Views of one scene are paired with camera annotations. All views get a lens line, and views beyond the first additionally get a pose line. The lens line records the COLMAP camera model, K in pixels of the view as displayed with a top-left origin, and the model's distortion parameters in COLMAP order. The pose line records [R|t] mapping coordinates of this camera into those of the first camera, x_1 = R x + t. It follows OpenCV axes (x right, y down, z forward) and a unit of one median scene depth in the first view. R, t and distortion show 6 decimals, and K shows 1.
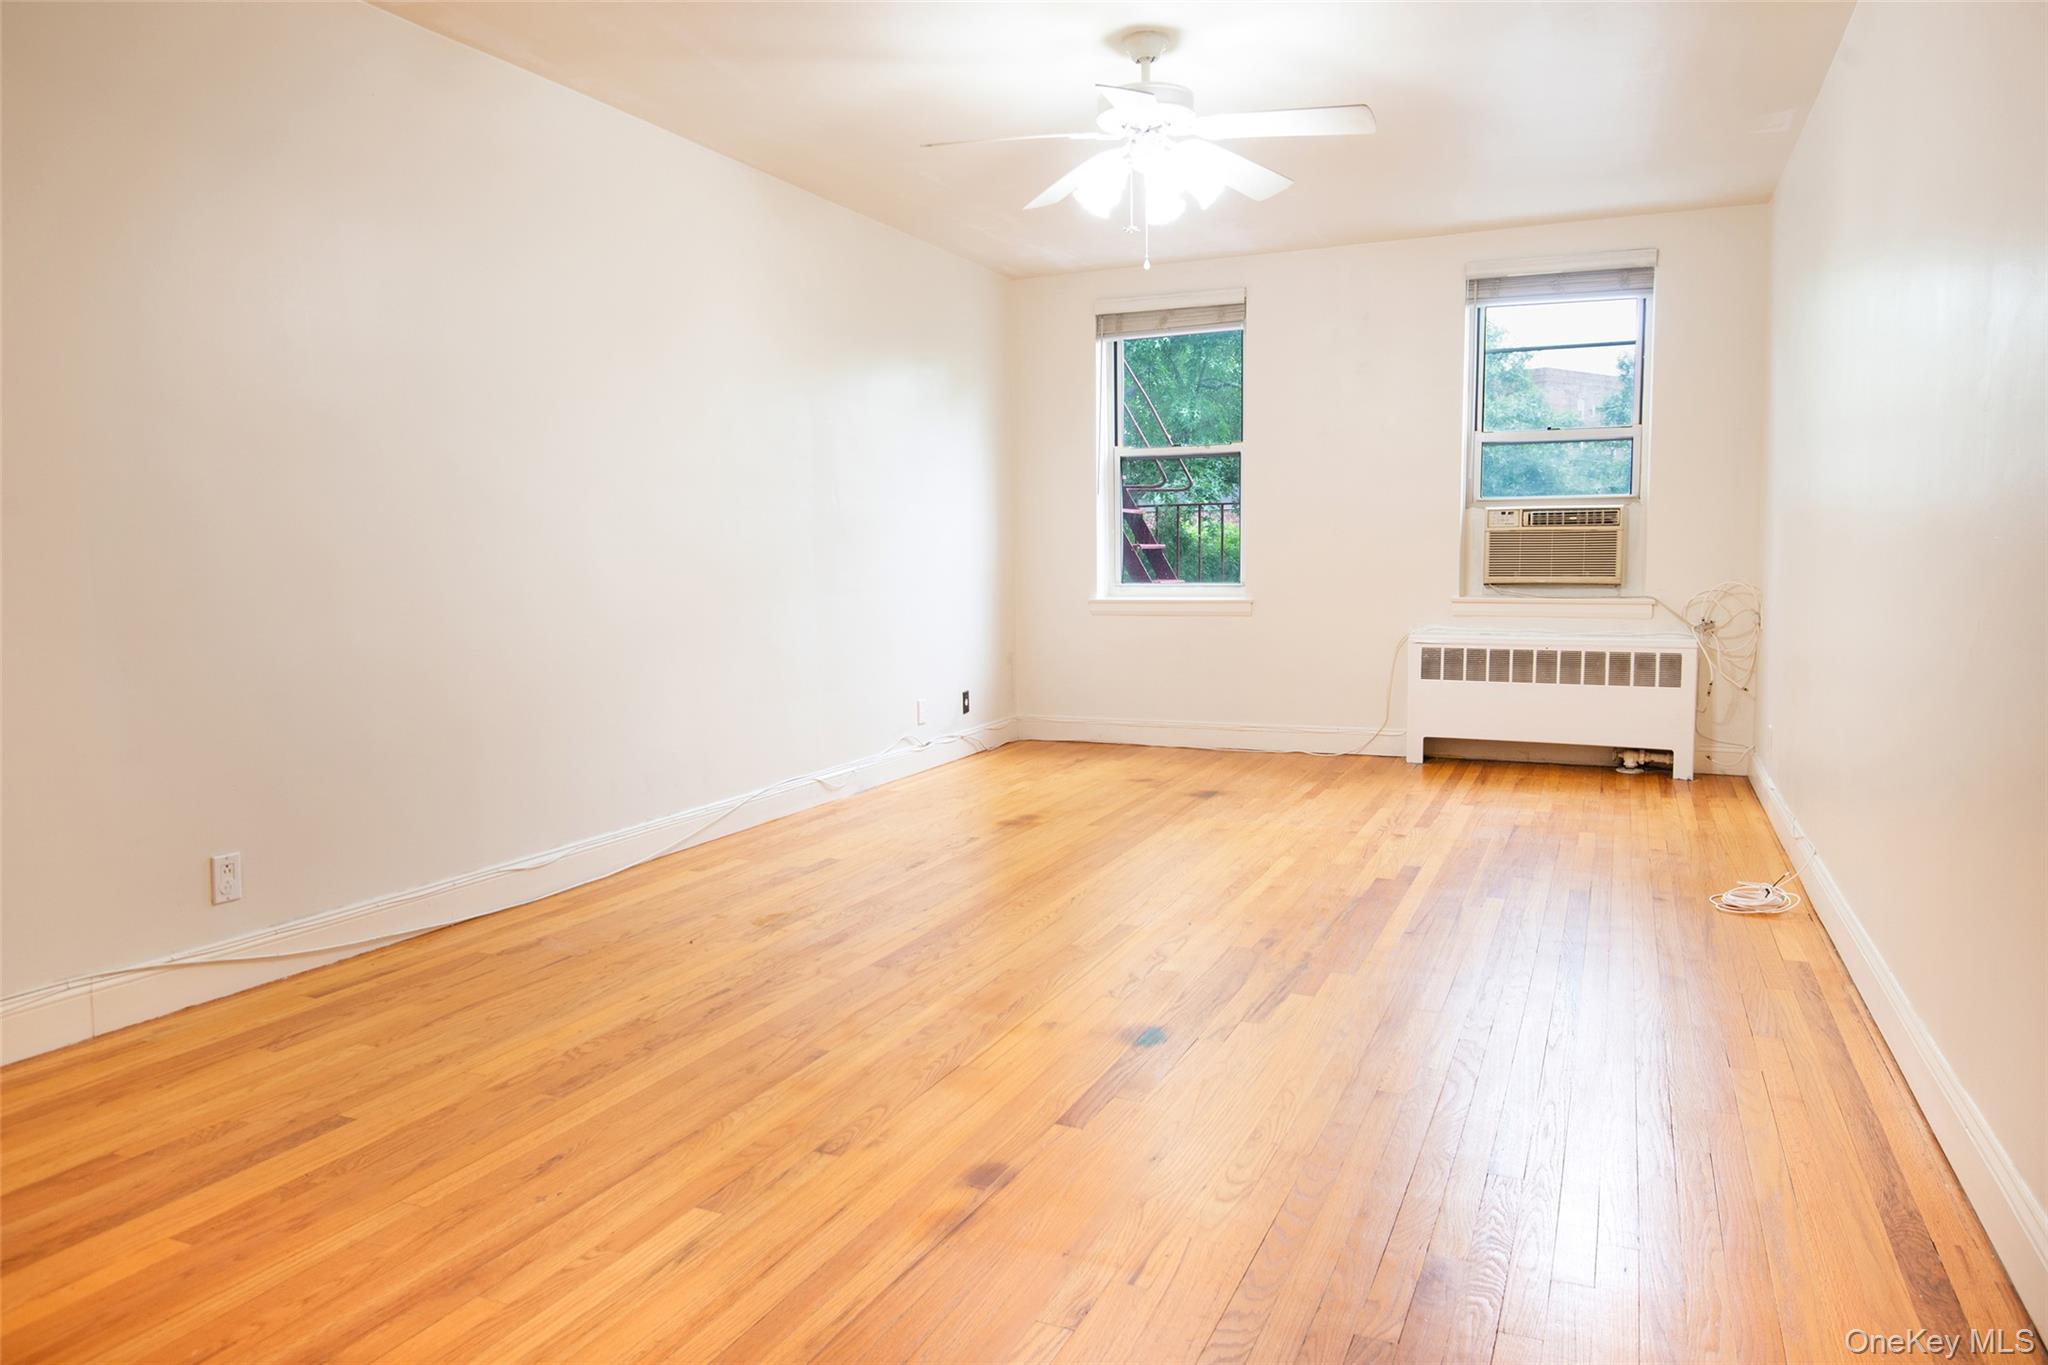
lens RADIAL K [[1412.4, 0, 1026.4], [0, 1412.4, 711.7], [0, 0, 1]] dist [0.004969, 0.001060]
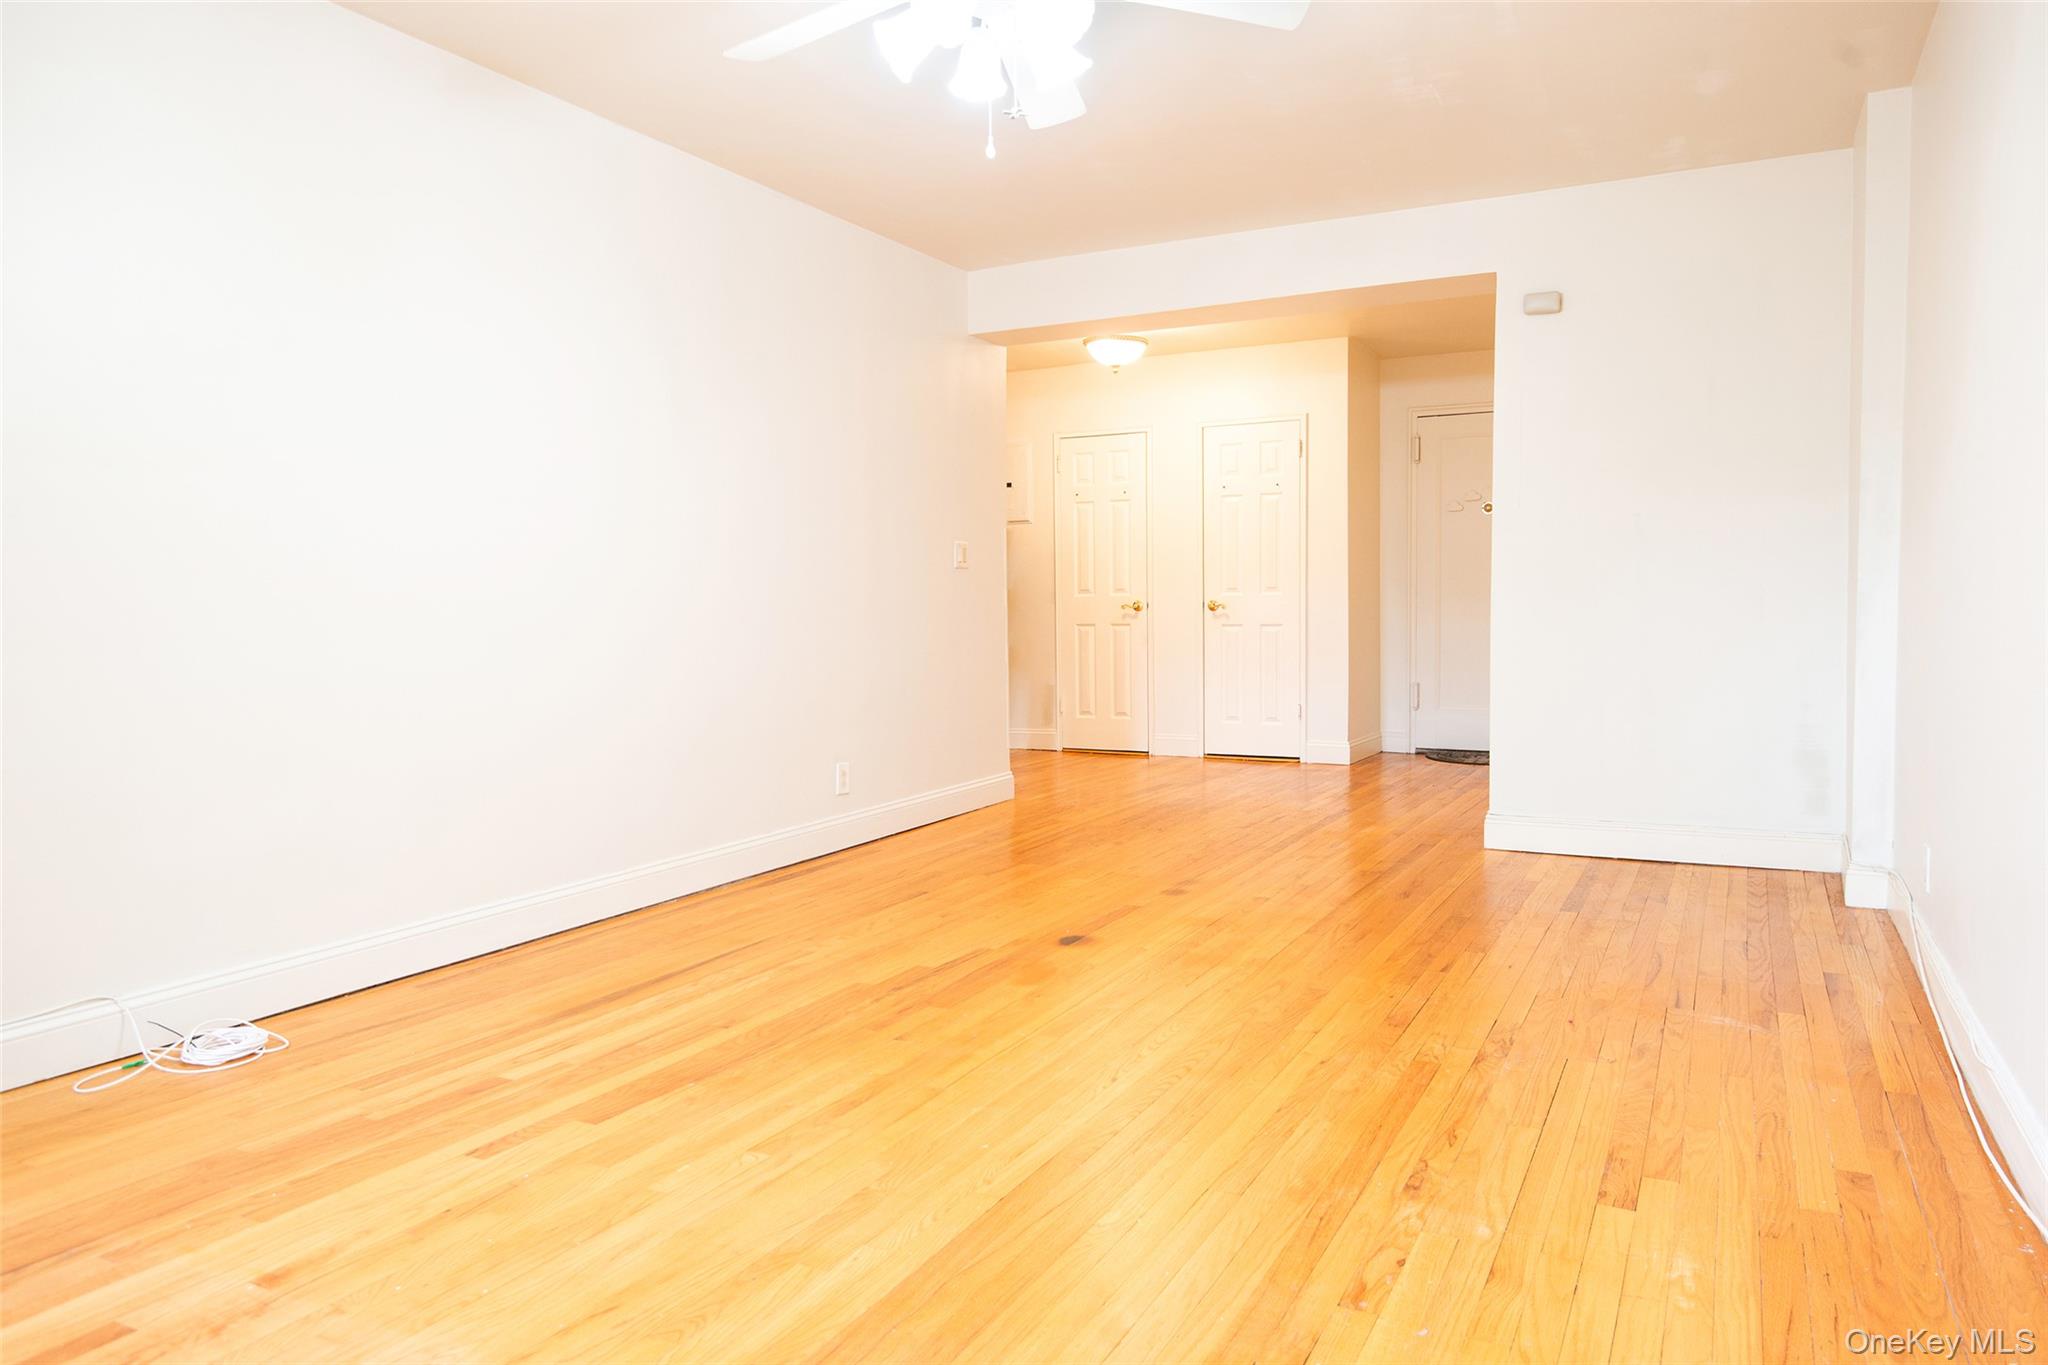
lens RADIAL K [[1412.4, 0, 1026.4], [0, 1412.4, 711.7], [0, 0, 1]] dist [0.004969, 0.001060]
pose [[-0.997614, 0.018219, 0.066596, 0.030108], [0.029768, 0.983798, 0.176794, -0.185003], [-0.062296, 0.178354, -0.981992, 1.878241]]
